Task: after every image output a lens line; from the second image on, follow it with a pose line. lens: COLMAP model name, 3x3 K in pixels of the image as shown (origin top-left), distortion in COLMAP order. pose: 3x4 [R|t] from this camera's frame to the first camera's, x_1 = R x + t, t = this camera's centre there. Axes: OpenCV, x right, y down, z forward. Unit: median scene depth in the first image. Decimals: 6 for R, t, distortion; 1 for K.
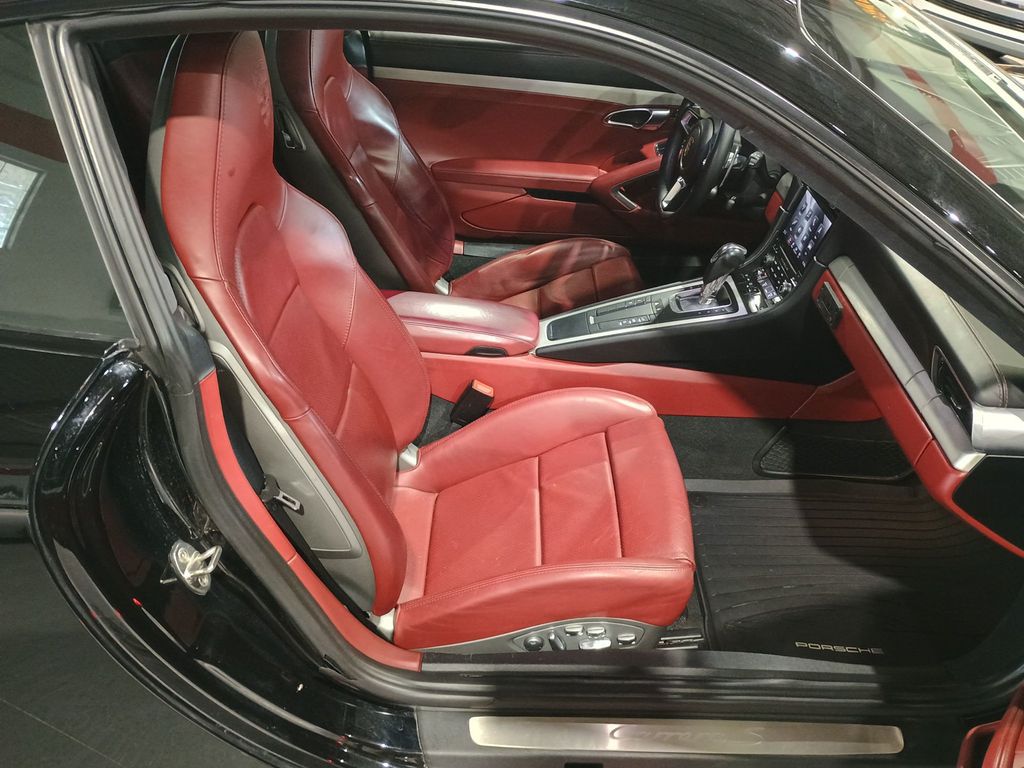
lens RADIAL K [[913.5, 0, 508.8], [0, 913.5, 397.4], [0, 0, 1]] dist [0.042394, -0.084150]
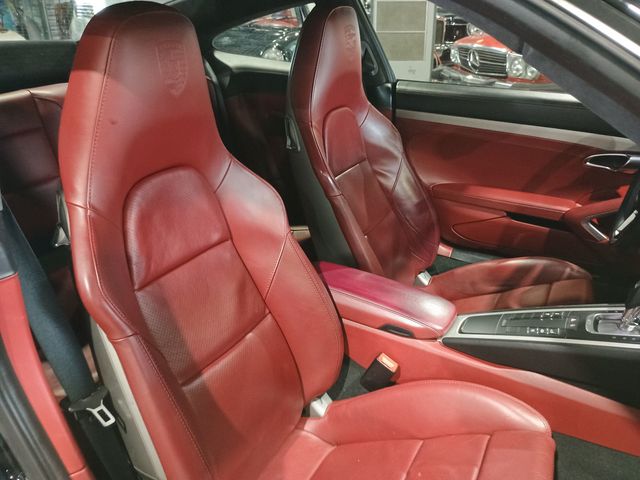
lens RADIAL K [[551.4, 0, 331.1], [0, 551.4, 243.8], [0, 0, 1]] dist [0.063181, -0.084330]
pose [[0.885129, 0.139786, -0.443853, 0.182984], [-0.225785, 0.963028, -0.146966, -0.032871], [0.406899, 0.230300, 0.883966, 0.332167]]
